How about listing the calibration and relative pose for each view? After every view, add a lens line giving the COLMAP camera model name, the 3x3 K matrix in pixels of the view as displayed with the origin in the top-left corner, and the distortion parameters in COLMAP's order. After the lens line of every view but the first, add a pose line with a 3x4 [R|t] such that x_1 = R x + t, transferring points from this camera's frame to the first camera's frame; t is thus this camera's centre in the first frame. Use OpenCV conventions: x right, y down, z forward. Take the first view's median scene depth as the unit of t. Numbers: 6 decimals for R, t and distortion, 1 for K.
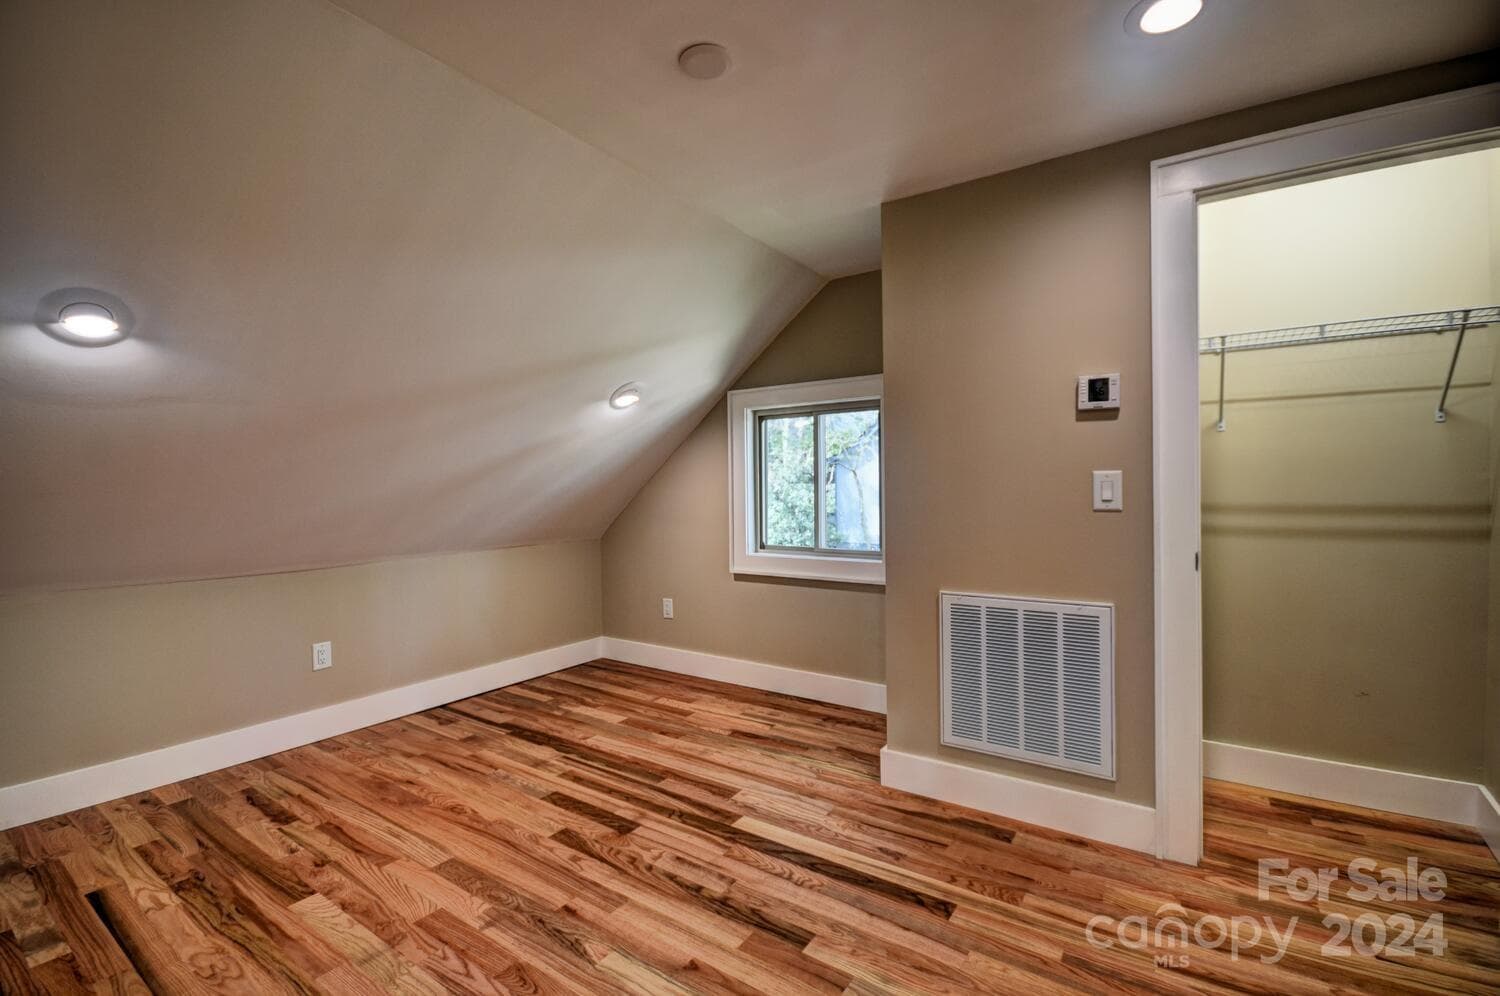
lens RADIAL K [[665.1, 0, 754.0], [0, 665.1, 487.7], [0, 0, 1]] dist [-0.003103, -0.004014]
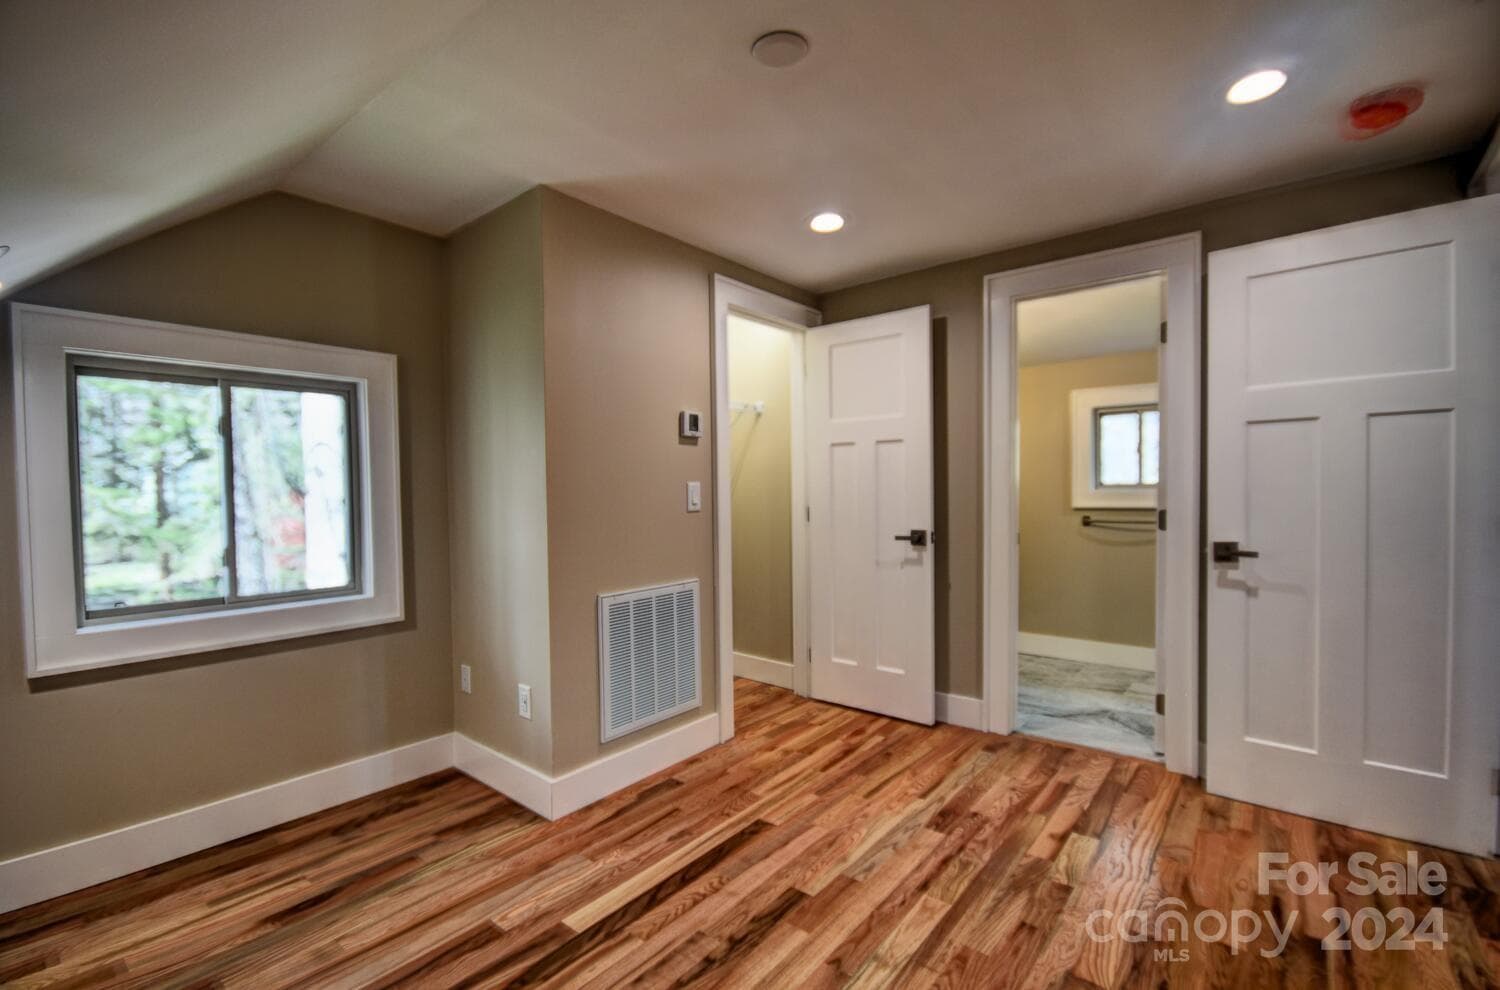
lens RADIAL K [[666.9, 0, 739.8], [0, 666.9, 499.4], [0, 0, 1]] dist [-0.010713, -0.000011]
pose [[0.078416, -0.000198, 0.996921, -0.806277], [0.017458, 0.999847, -0.001174, 0.013064], [-0.996768, 0.017497, 0.078408, 0.767820]]
